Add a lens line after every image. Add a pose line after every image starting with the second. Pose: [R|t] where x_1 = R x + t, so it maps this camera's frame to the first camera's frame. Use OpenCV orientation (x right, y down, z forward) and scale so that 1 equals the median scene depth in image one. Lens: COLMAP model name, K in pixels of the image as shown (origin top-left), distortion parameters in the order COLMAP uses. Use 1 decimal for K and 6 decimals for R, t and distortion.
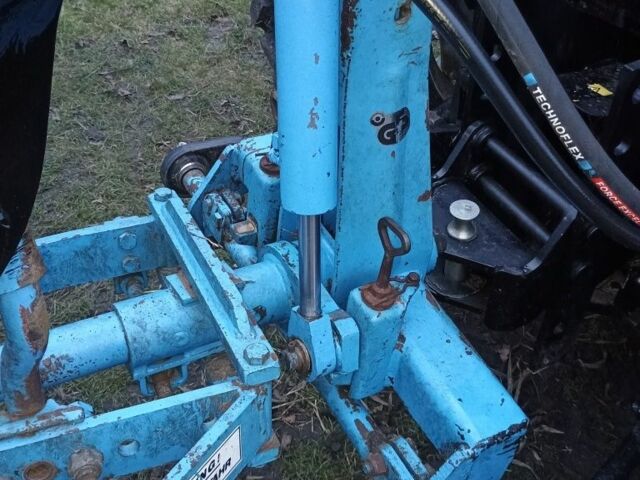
lens RADIAL K [[735.6, 0, 320.0], [0, 735.6, 240.0], [0, 0, 1]] dist [0.055994, -0.059128]
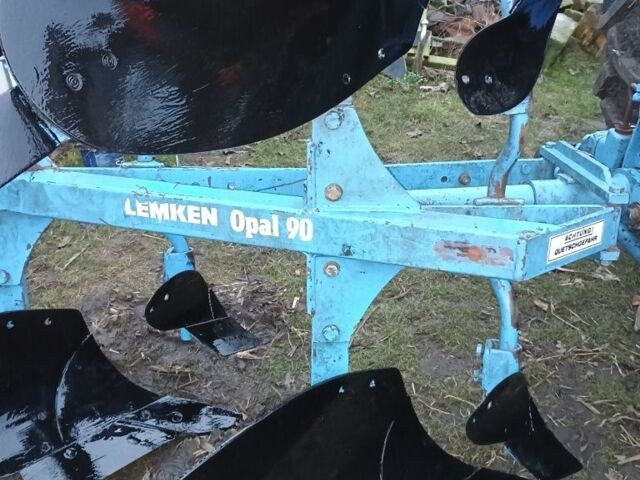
lens RADIAL K [[735.6, 0, 320.0], [0, 735.6, 240.0], [0, 0, 1]] dist [0.055994, -0.059128]
pose [[0.927045, 0.109111, -0.358724, -0.058867], [-0.179167, 0.969337, -0.168180, 0.456455], [0.329374, 0.220182, 0.918168, -0.600119]]
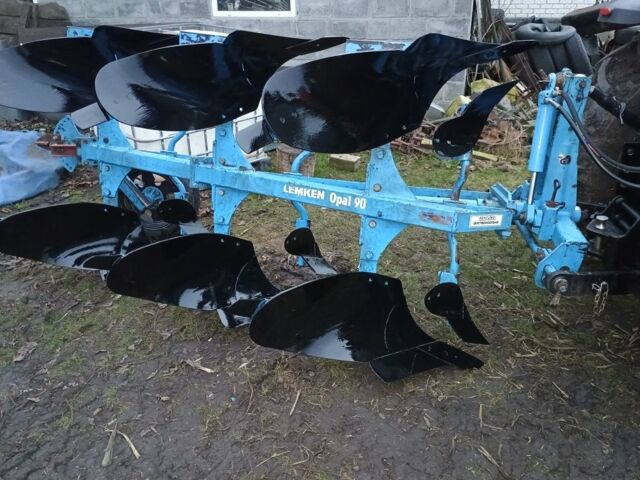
lens RADIAL K [[551.0, 0, 320.0], [0, 551.0, 240.0], [0, 0, 1]] dist [0.060907, -0.070486]
pose [[0.845186, 0.186070, -0.501038, 0.359464], [-0.328324, 0.920465, -0.212007, 0.820421], [0.421740, 0.343689, 0.839055, -1.172668]]
